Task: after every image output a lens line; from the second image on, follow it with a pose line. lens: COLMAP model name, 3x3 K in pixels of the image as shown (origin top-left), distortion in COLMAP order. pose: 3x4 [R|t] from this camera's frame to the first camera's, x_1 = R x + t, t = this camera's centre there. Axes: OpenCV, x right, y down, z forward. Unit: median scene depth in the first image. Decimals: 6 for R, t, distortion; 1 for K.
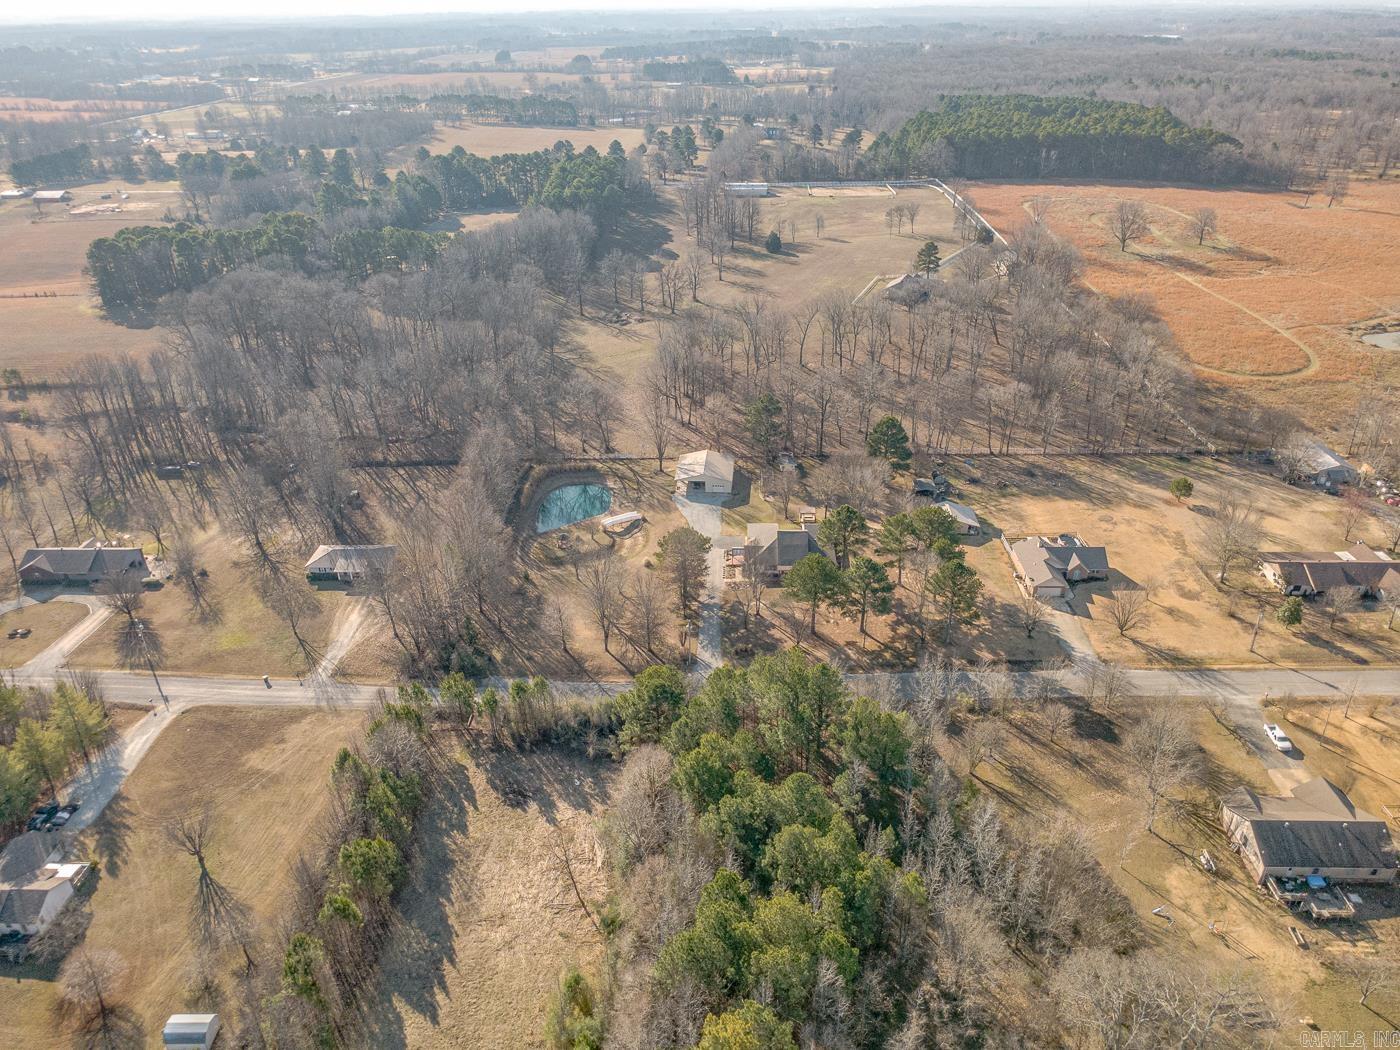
lens RADIAL K [[961.9, 0, 700.0], [0, 961.9, 525.0], [0, 0, 1]] dist [0.003941, 0.004416]
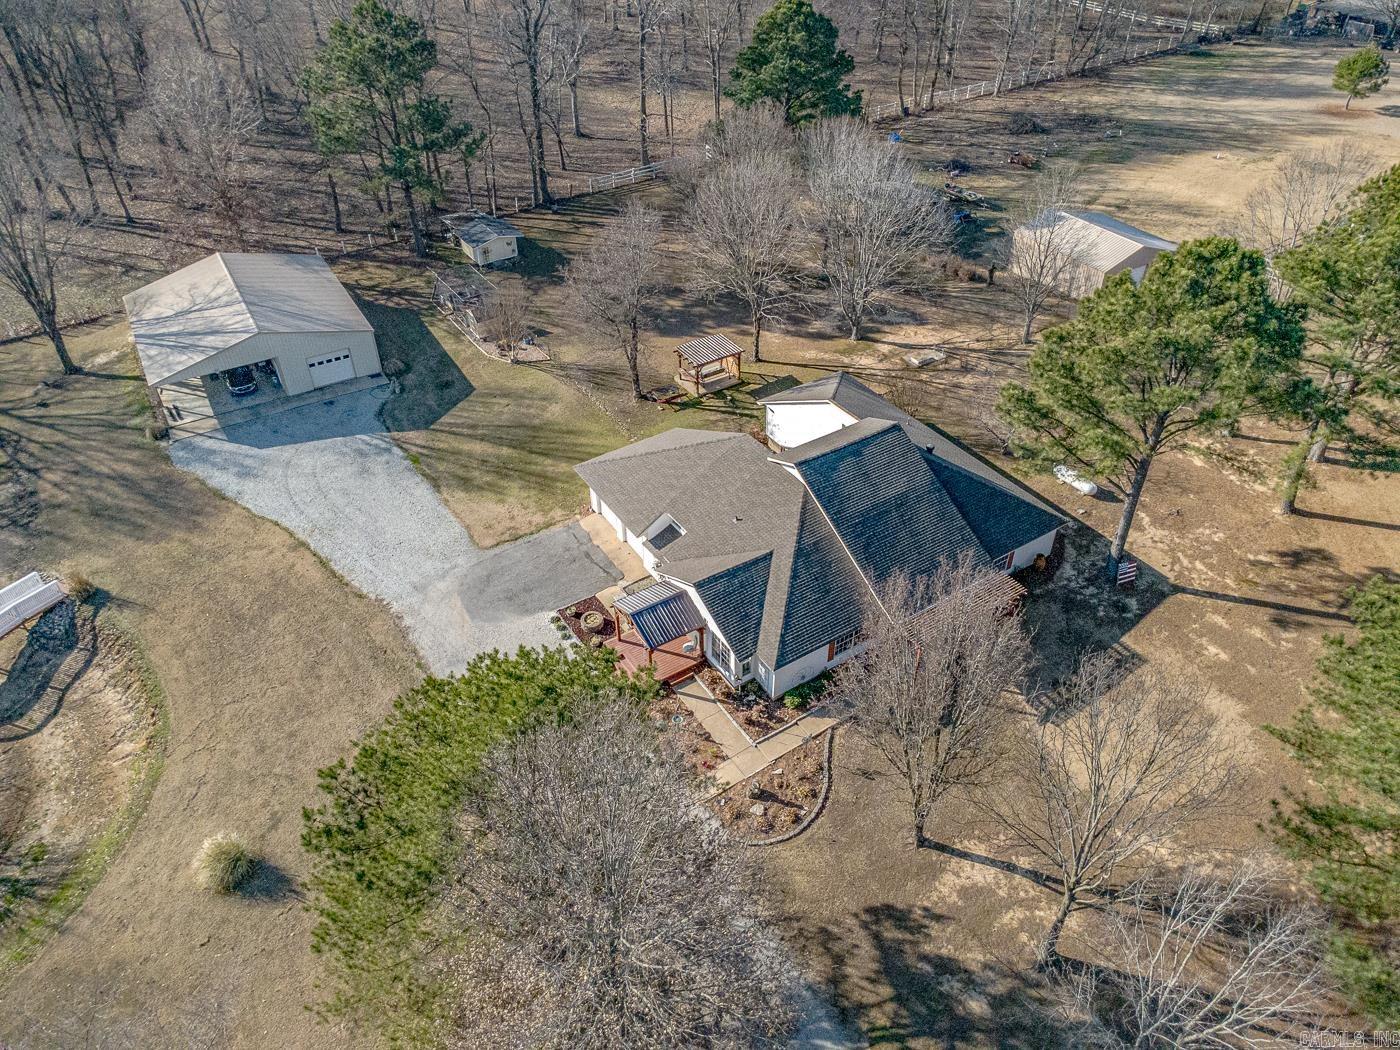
lens RADIAL K [[961.9, 0, 700.0], [0, 961.9, 525.0], [0, 0, 1]] dist [0.003941, 0.004416]
pose [[0.817942, -0.359226, 0.449363, -0.037781], [0.274924, 0.930202, 0.243189, -0.036882], [-0.505359, -0.075374, 0.859611, 0.749895]]
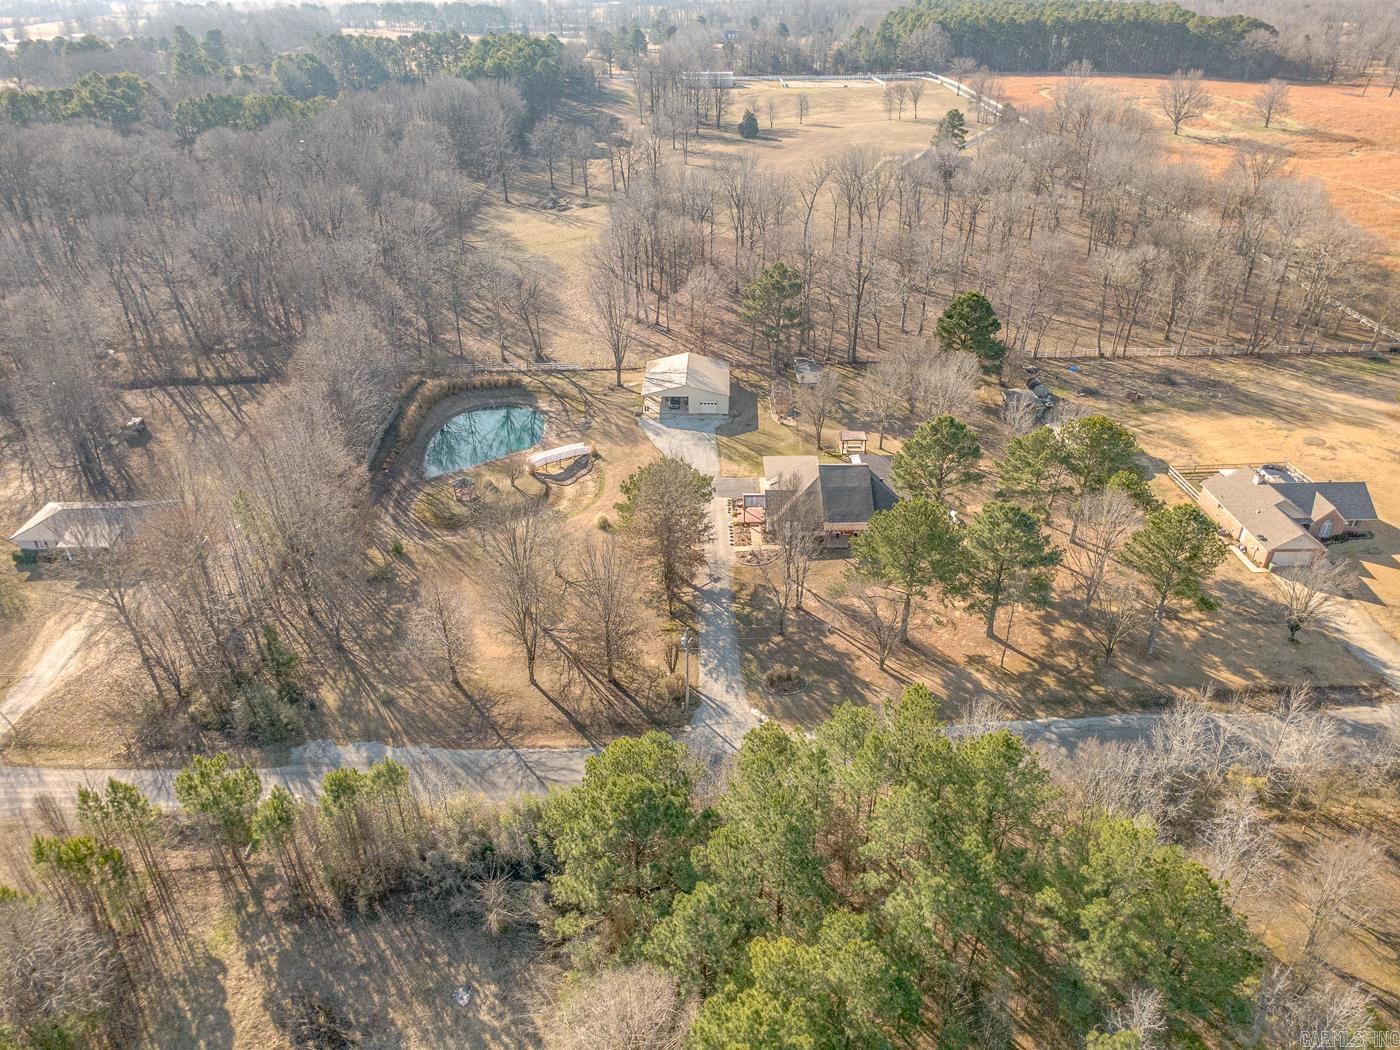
lens RADIAL K [[961.9, 0, 700.0], [0, 961.9, 525.0], [0, 0, 1]] dist [0.003941, 0.004416]
pose [[0.998521, -0.017941, 0.051326, -0.023366], [0.016001, 0.999151, 0.037970, 0.017804], [-0.051964, -0.037092, 0.997960, 0.368783]]
